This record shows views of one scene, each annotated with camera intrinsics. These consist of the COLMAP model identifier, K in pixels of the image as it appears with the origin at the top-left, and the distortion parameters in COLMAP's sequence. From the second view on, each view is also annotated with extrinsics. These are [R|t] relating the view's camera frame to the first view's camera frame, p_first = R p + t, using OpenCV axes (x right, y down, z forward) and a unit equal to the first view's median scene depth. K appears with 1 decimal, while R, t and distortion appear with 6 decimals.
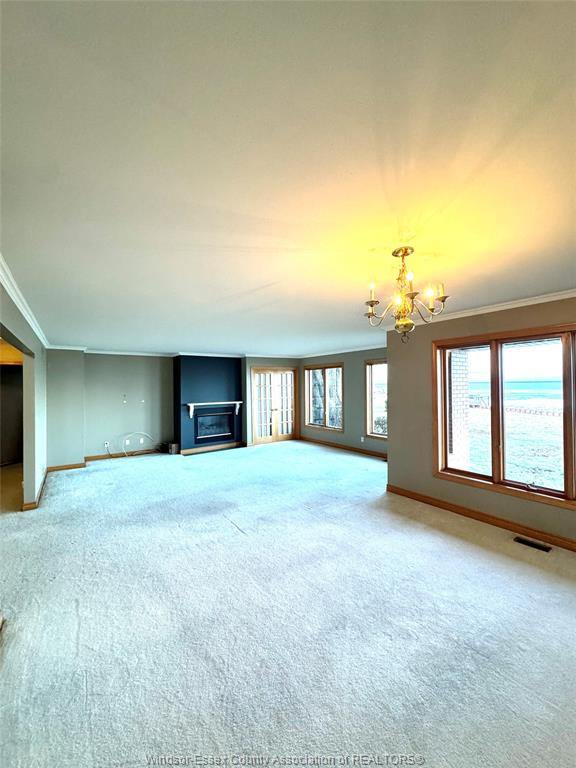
lens RADIAL K [[307.9, 0, 290.3], [0, 307.9, 385.7], [0, 0, 1]] dist [0.013287, 0.000059]
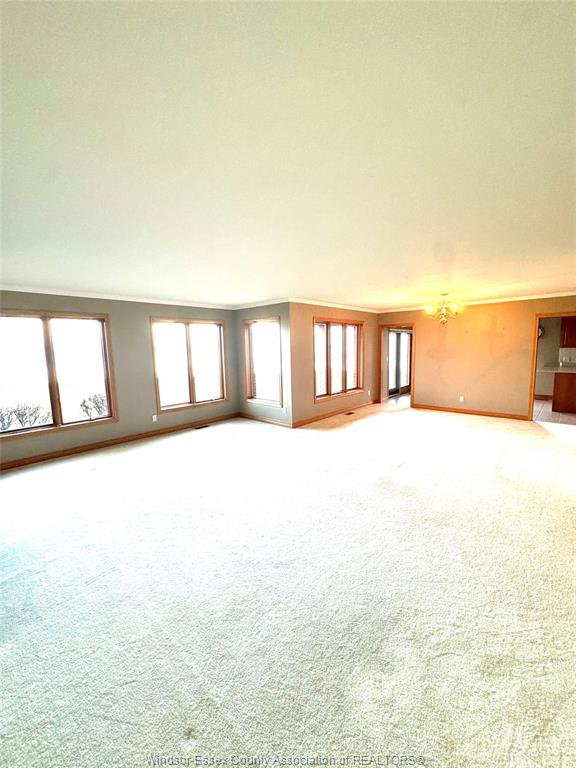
lens RADIAL K [[307.9, 0, 292.5], [0, 307.9, 385.5], [0, 0, 1]] dist [0.013287, 0.000059]
pose [[-0.219233, -0.110230, 0.969426, -0.672261], [0.018111, 0.992966, 0.117003, 0.009052], [-0.975504, 0.043208, -0.215695, 0.941795]]
